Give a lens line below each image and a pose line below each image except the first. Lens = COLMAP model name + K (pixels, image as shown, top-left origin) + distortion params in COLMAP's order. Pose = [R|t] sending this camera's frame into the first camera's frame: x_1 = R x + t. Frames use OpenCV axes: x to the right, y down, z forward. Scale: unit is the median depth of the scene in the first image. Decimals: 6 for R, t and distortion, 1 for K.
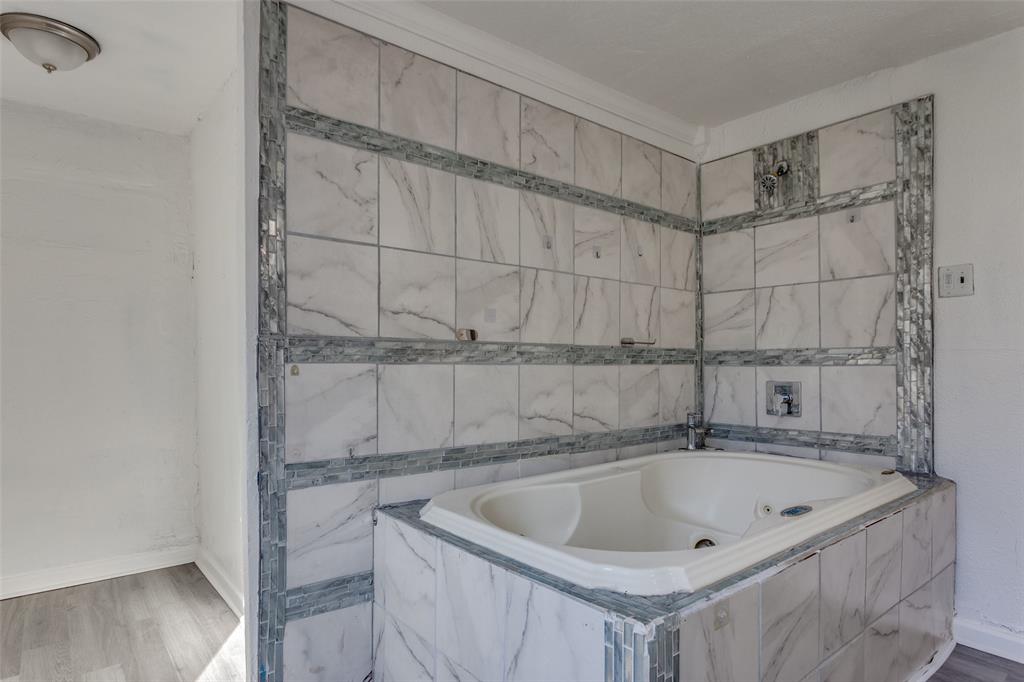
lens RADIAL K [[575.0, 0, 513.4], [0, 575.0, 361.0], [0, 0, 1]] dist [-0.002911, 0.000428]
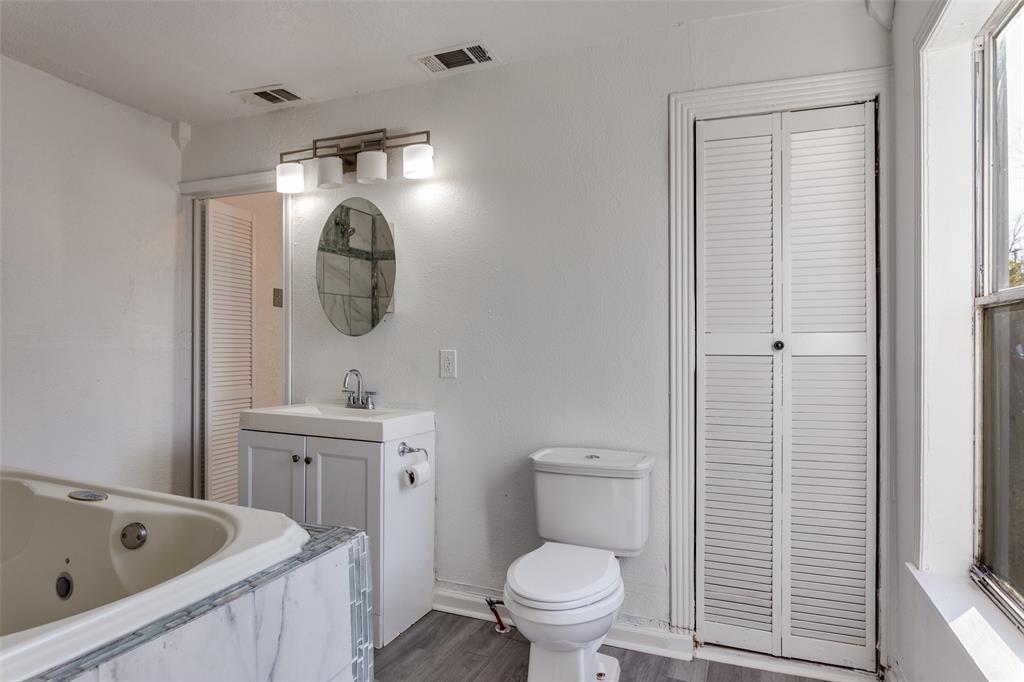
lens RADIAL K [[575.0, 0, 513.4], [0, 575.0, 361.0], [0, 0, 1]] dist [-0.002911, 0.000428]
pose [[-0.485012, -0.018731, 0.874307, -0.953164], [-0.003244, 0.999802, 0.019620, 0.009306], [-0.874501, 0.006680, -0.484977, 1.102860]]
